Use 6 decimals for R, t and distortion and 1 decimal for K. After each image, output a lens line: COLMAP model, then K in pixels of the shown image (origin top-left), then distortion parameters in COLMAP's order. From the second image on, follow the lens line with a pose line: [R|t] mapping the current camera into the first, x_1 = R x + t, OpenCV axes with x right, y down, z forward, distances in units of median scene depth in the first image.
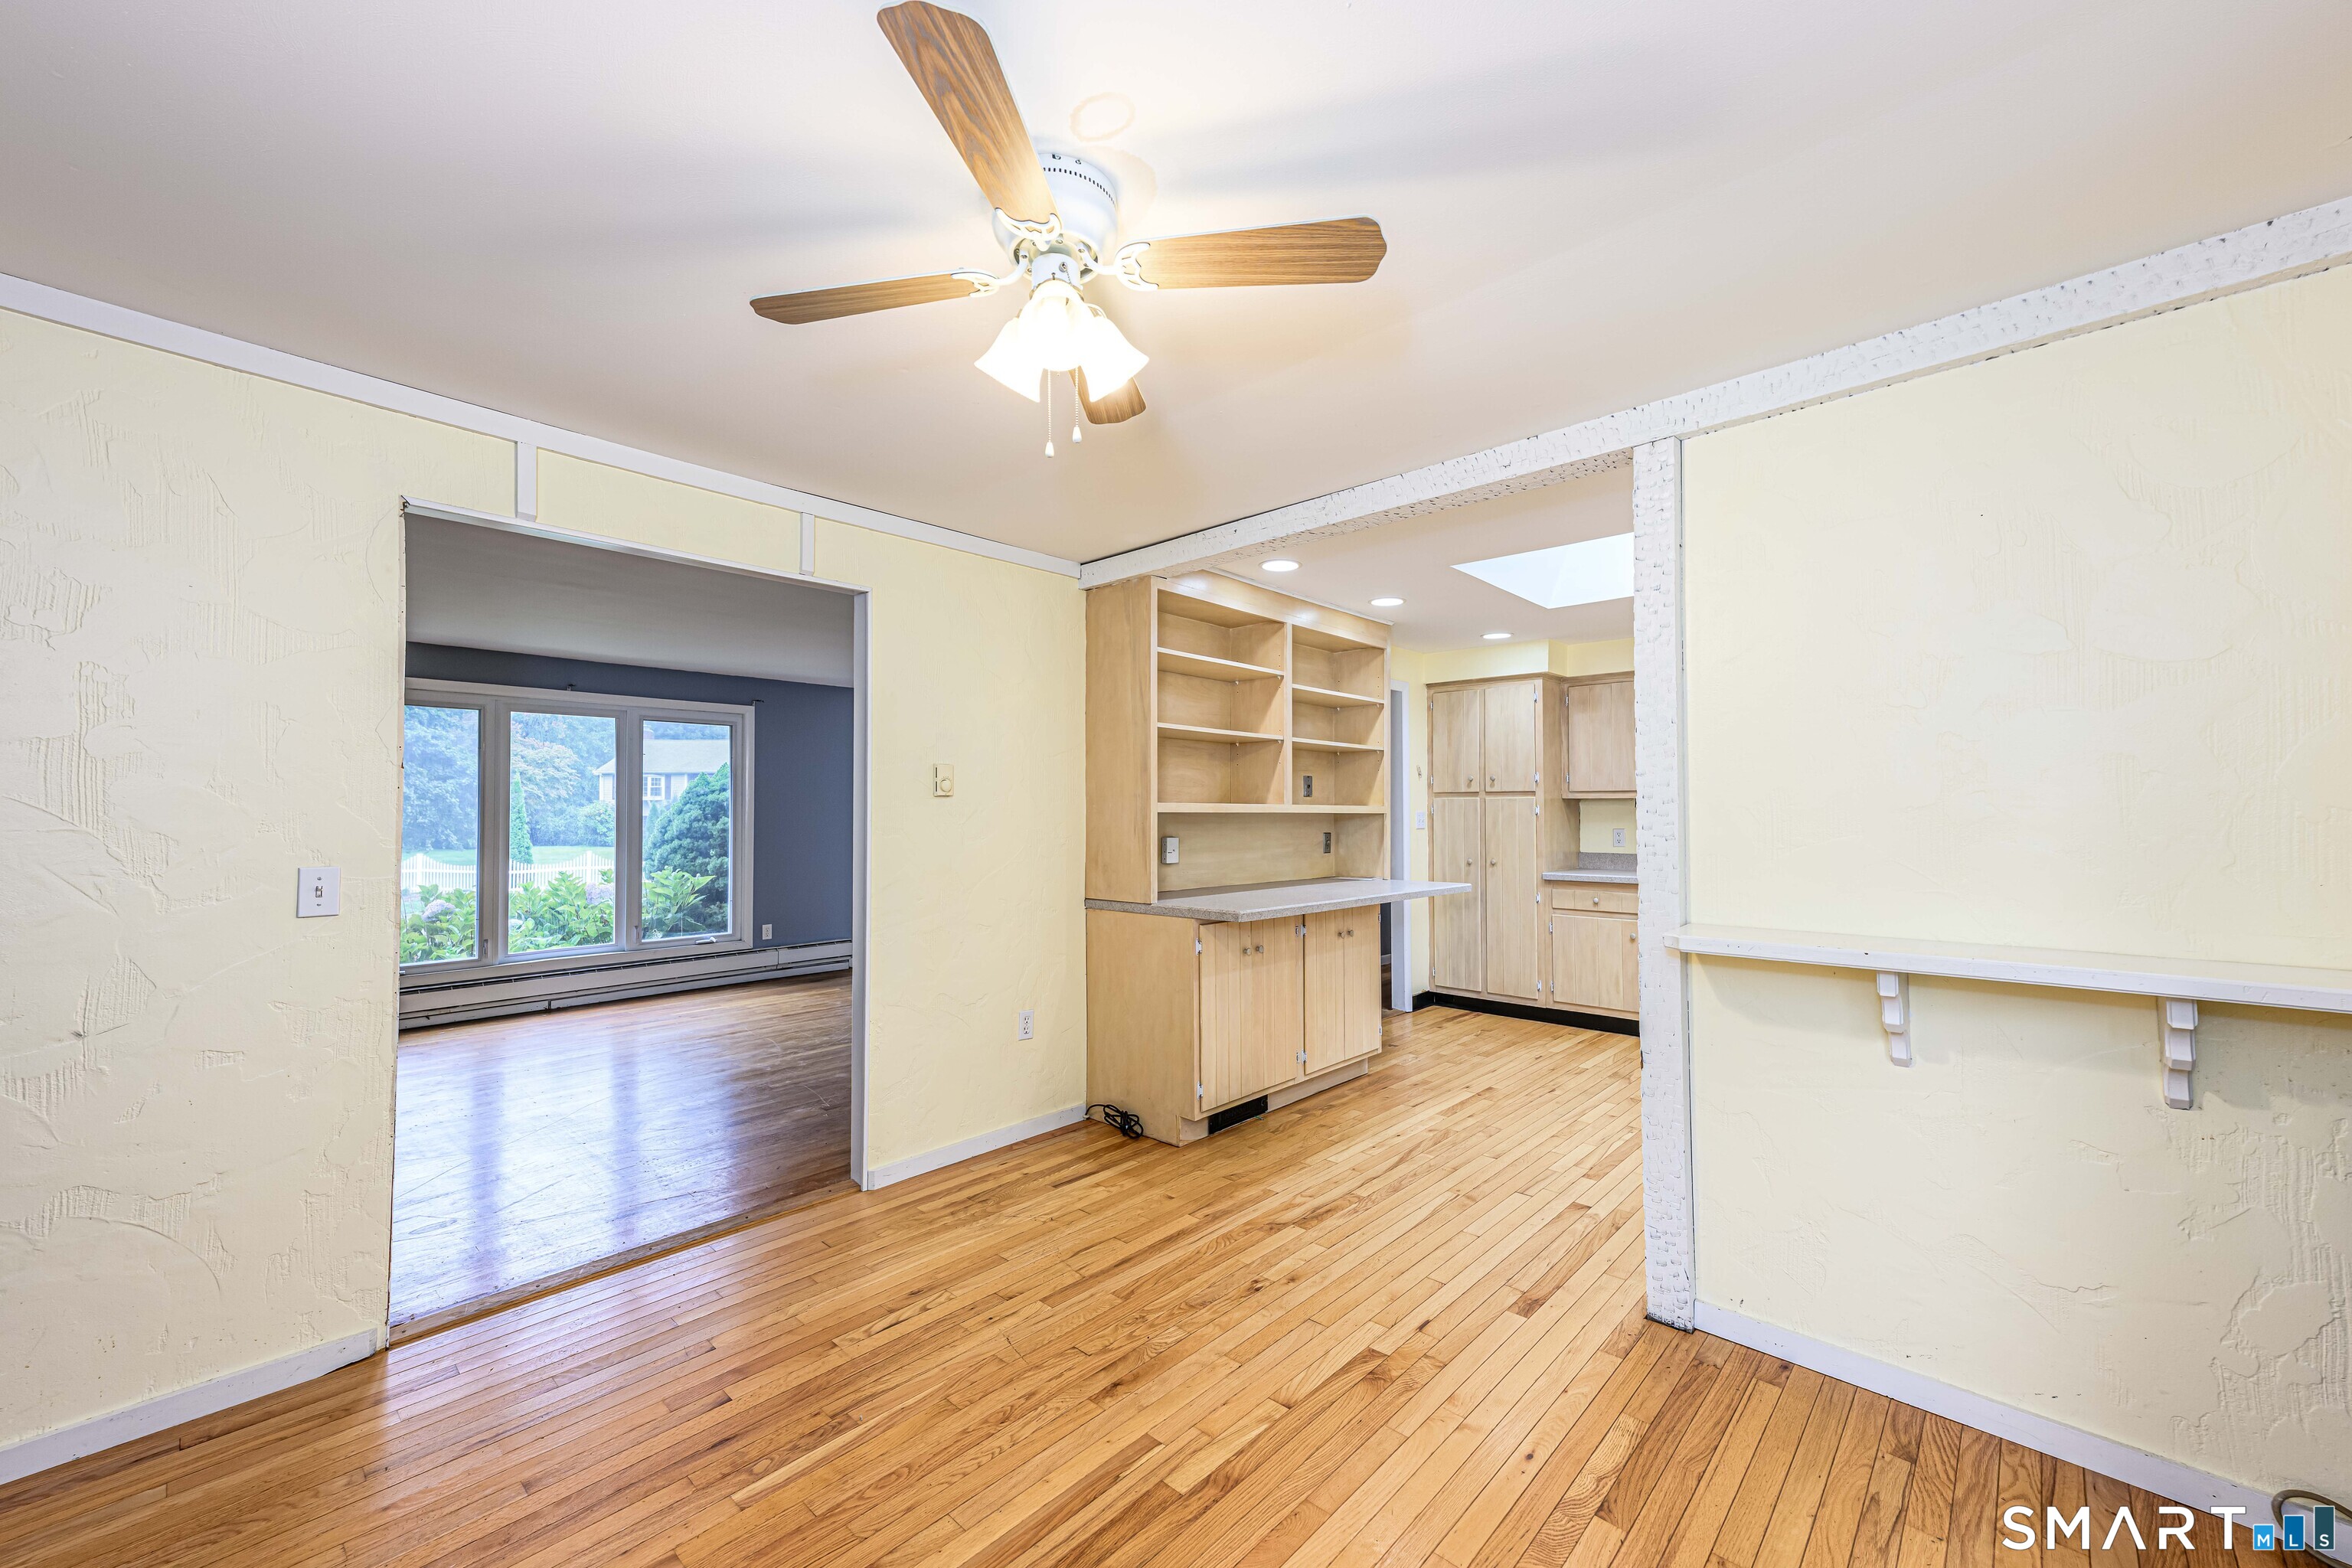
lens RADIAL K [[920.3, 0, 1163.5], [0, 920.3, 796.5], [0, 0, 1]] dist [0.021431, 0.001005]
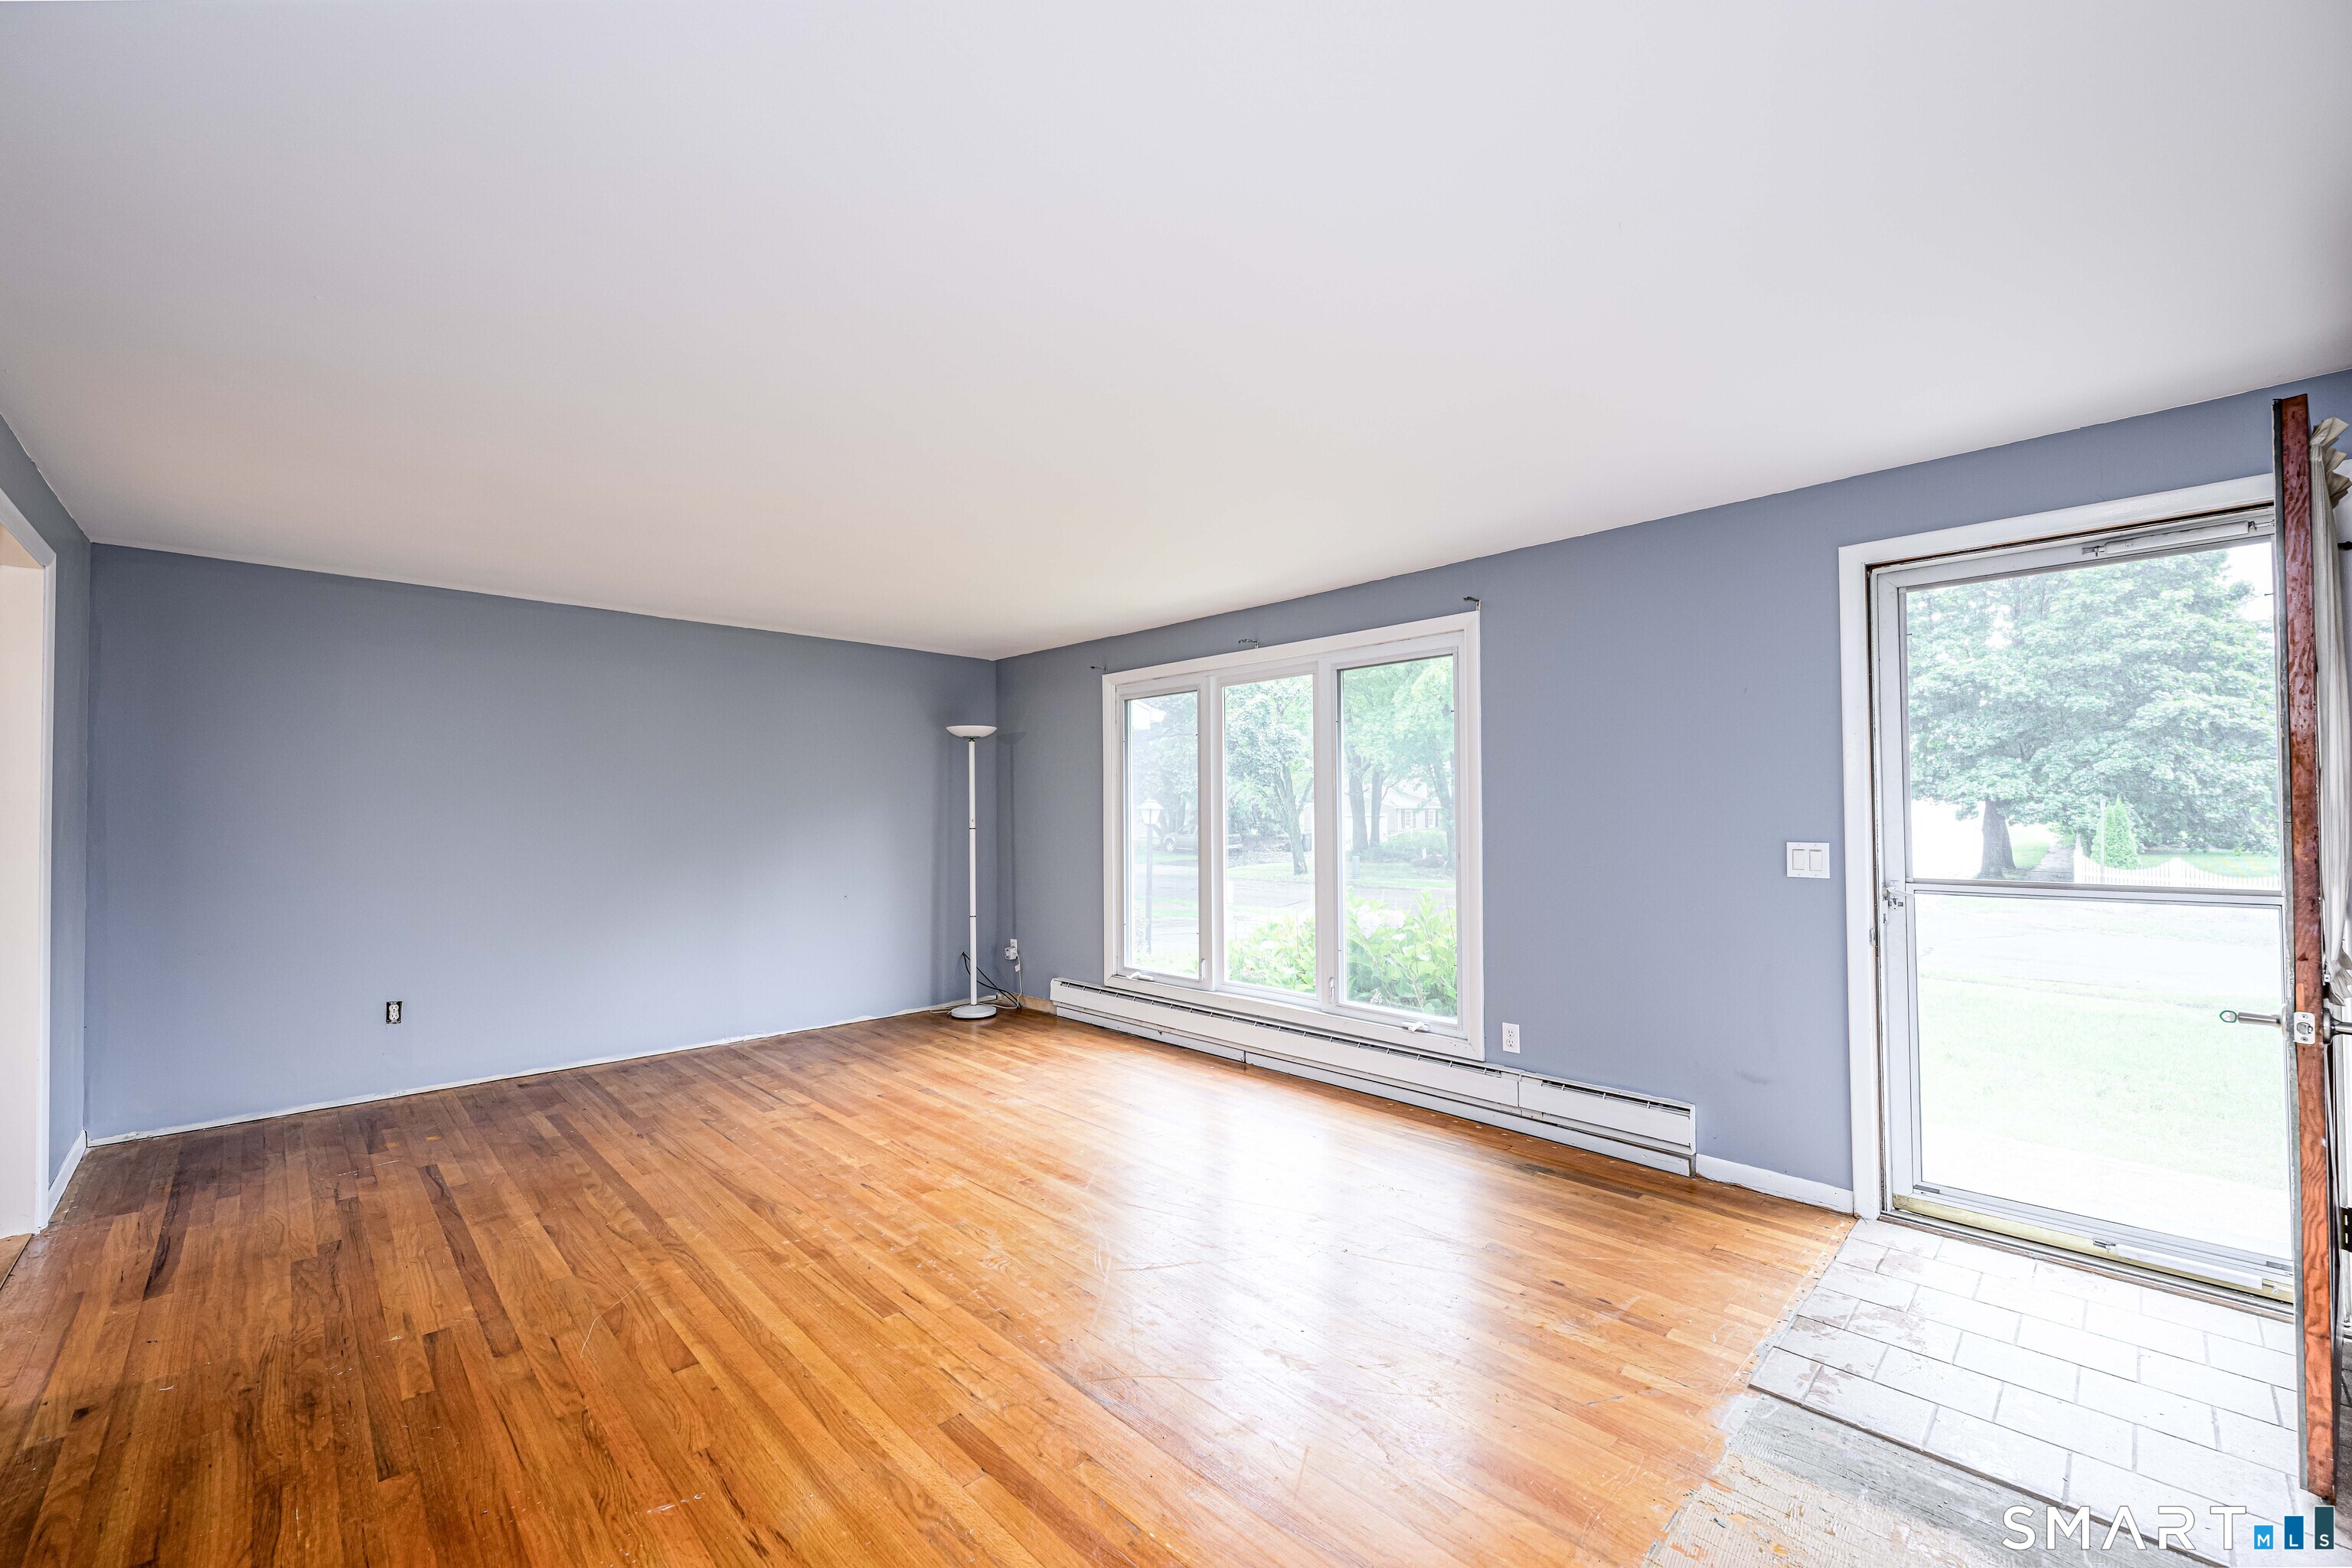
lens RADIAL K [[936.7, 0, 1165.4], [0, 936.7, 794.0], [0, 0, 1]] dist [-0.001667, -0.000323]
pose [[-0.051555, -0.017799, -0.998512, 0.201731], [0.022288, 0.999572, -0.018968, 0.028742], [0.998421, -0.023233, -0.051136, 1.560969]]
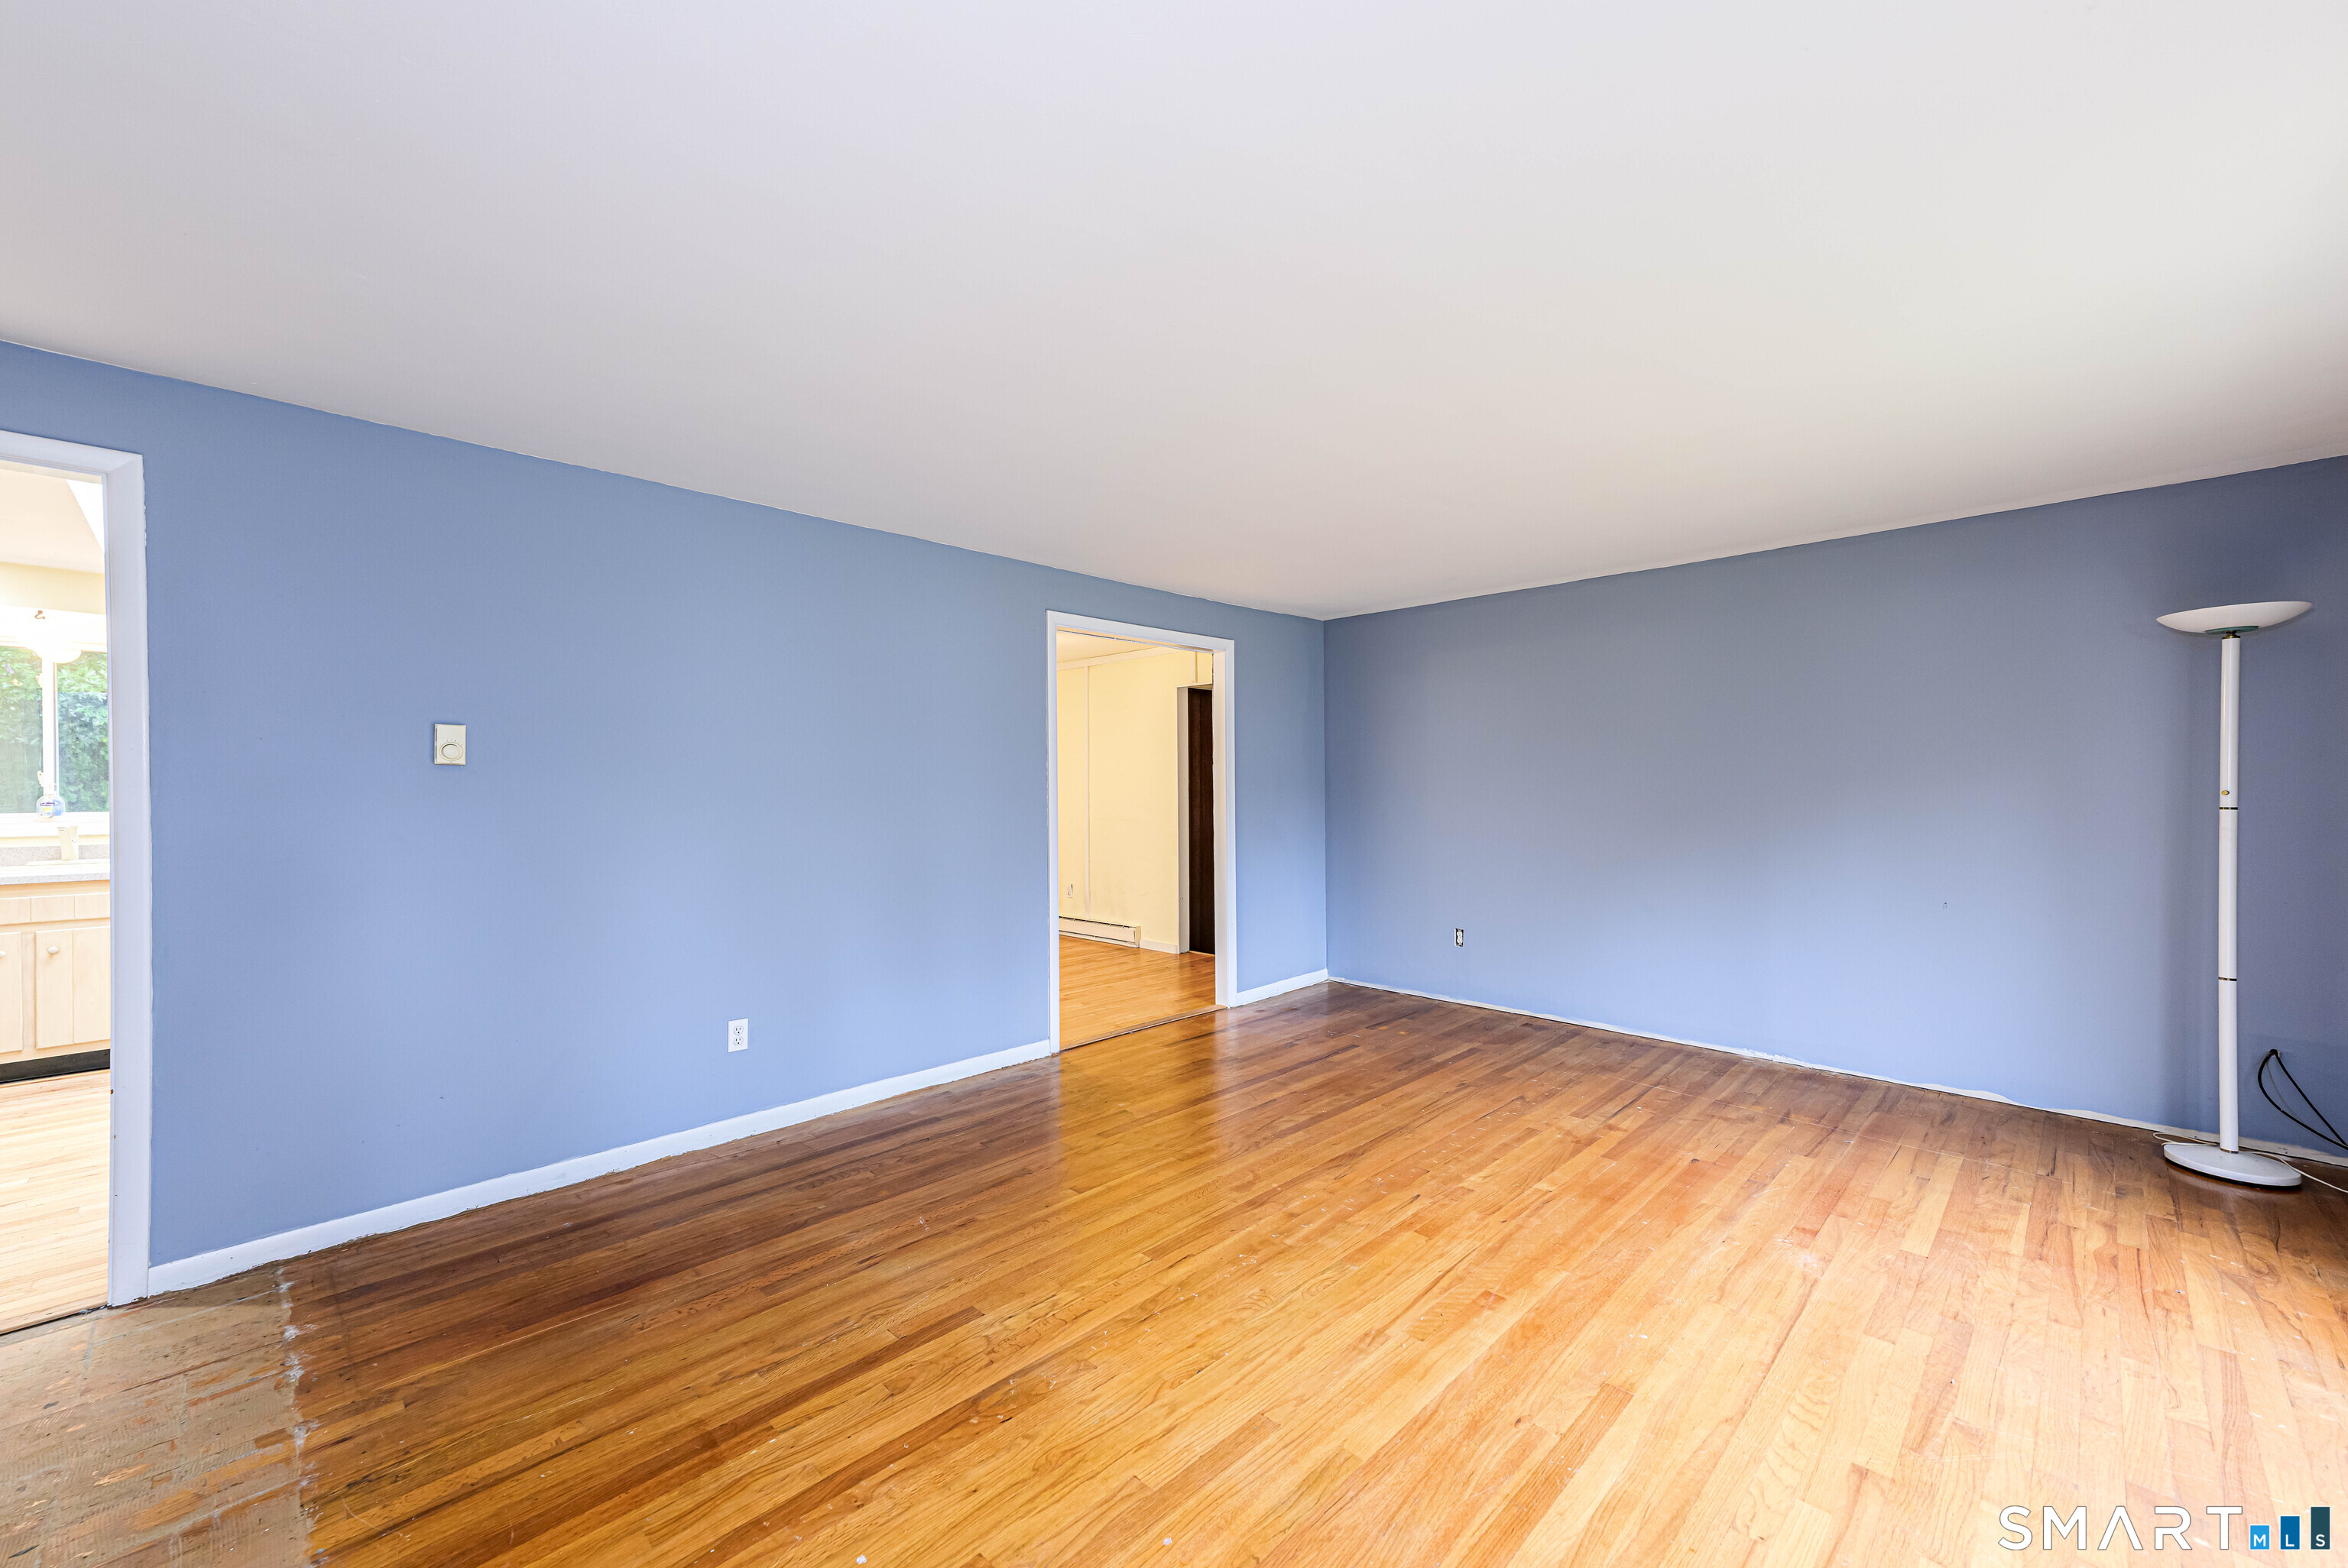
lens RADIAL K [[918.6, 0, 1161.5], [0, 918.6, 796.5], [0, 0, 1]] dist [0.021431, 0.001005]
pose [[-0.999422, 0.007486, 0.033161, -0.453496], [0.007283, 0.999954, -0.006224, 0.037130], [-0.033206, -0.005979, -0.999431, 1.997301]]
